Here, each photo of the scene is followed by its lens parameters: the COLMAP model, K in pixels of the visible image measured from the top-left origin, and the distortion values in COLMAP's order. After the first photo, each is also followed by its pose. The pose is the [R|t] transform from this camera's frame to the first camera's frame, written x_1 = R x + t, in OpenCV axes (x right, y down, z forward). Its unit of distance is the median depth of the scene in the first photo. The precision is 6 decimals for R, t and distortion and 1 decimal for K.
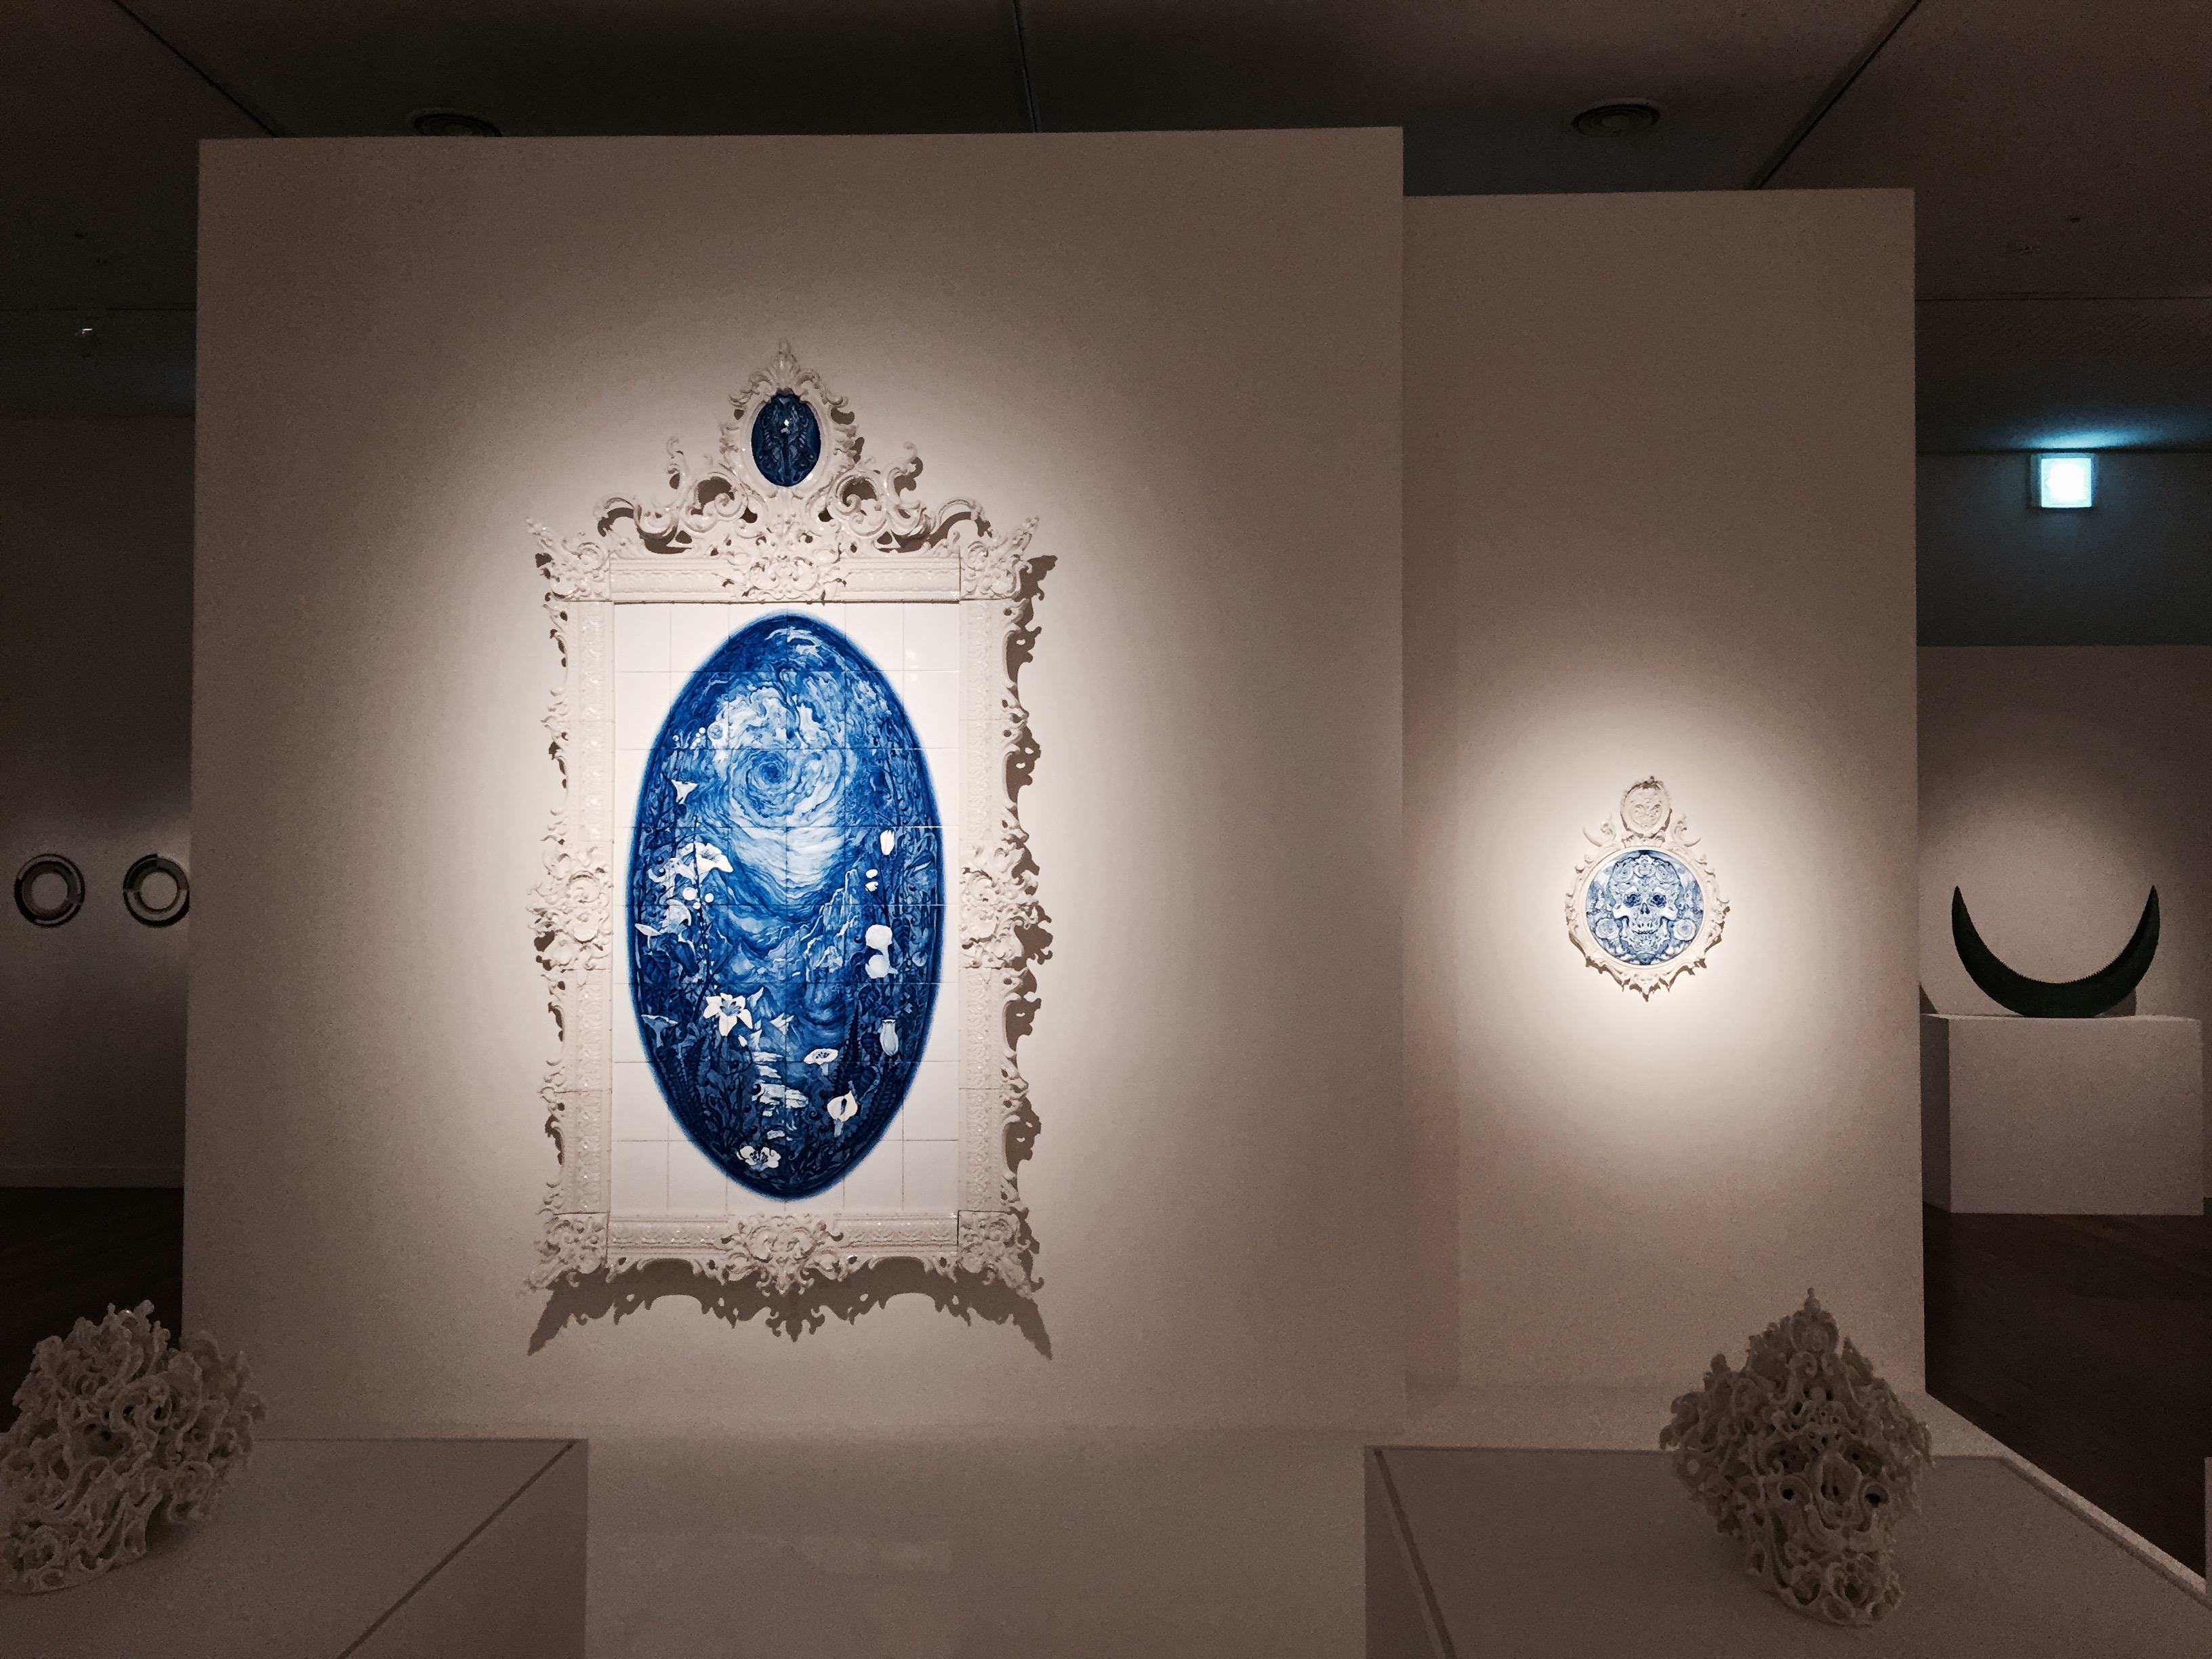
lens RADIAL K [[1874.3, 0, 1106.9], [0, 1874.3, 827.6], [0, 0, 1]] dist [0.067290, -0.088287]
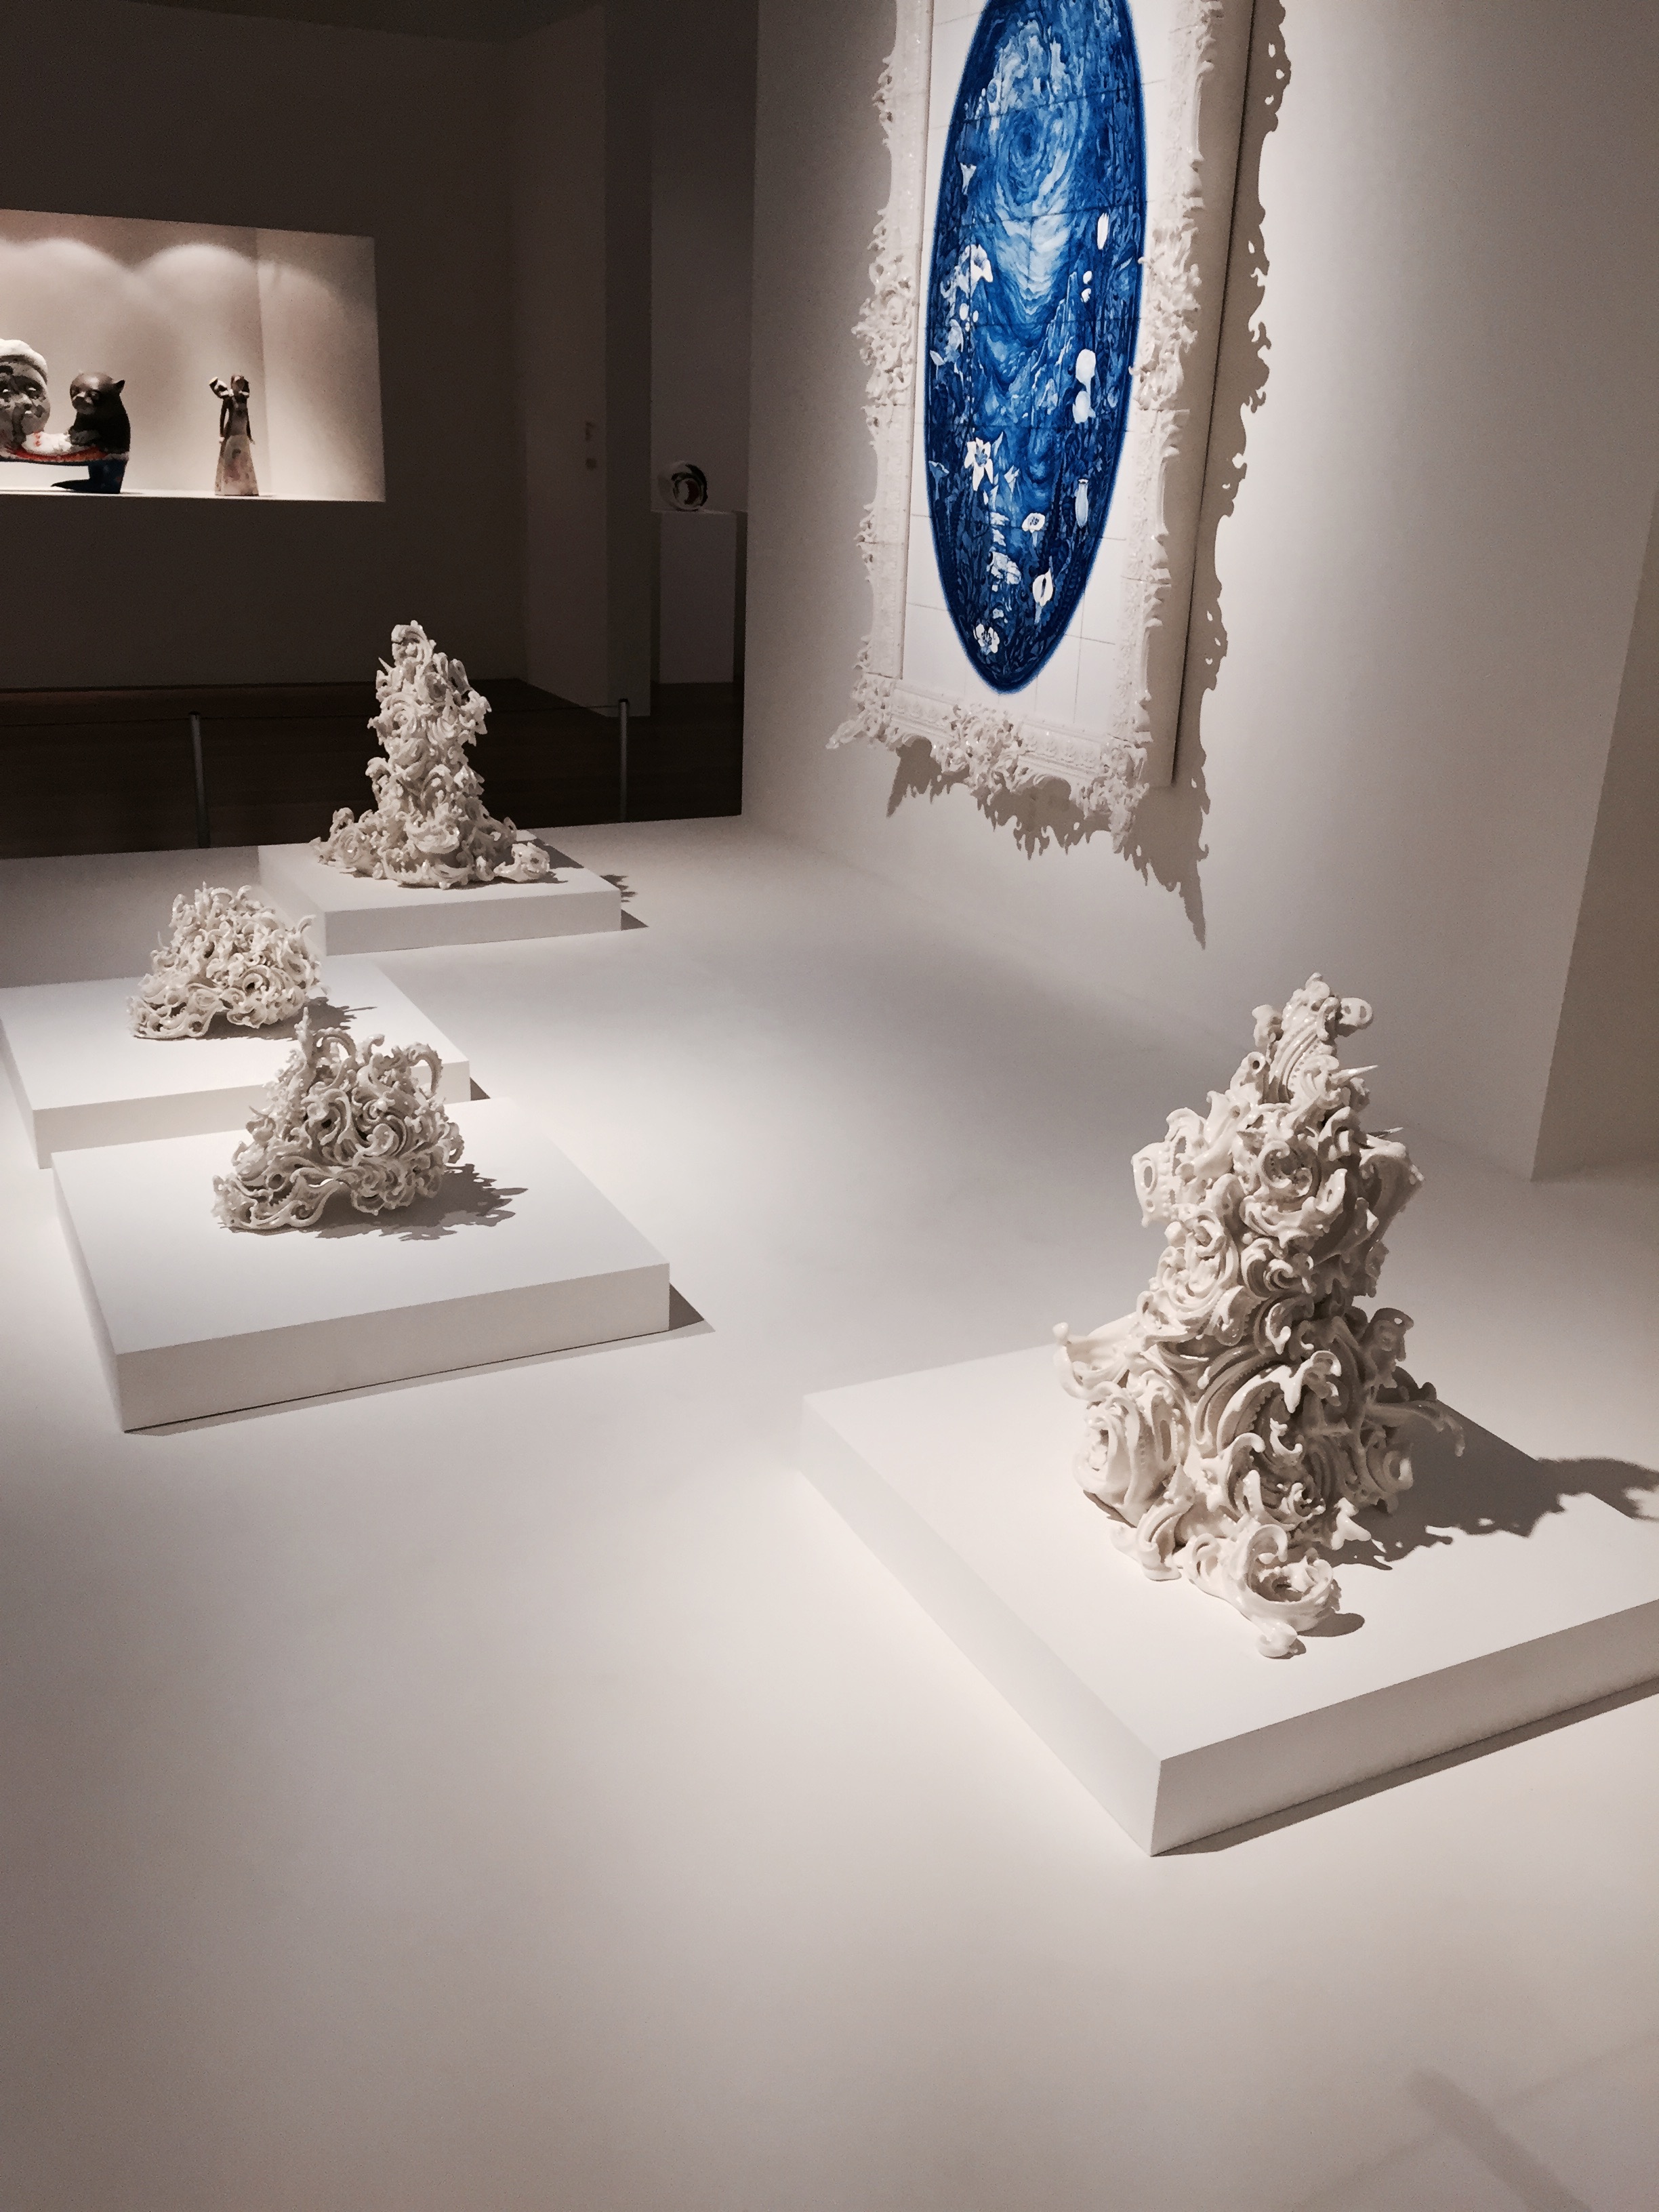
lens RADIAL K [[1874.3, 0, 829.5], [0, 1874.3, 1115.5], [0, 0, 1]] dist [0.067290, -0.088287]
pose [[0.494585, 0.323376, -0.806730, 0.561476], [-0.029564, 0.933927, 0.356238, 0.071922], [0.868626, -0.152340, 0.471467, 0.486705]]
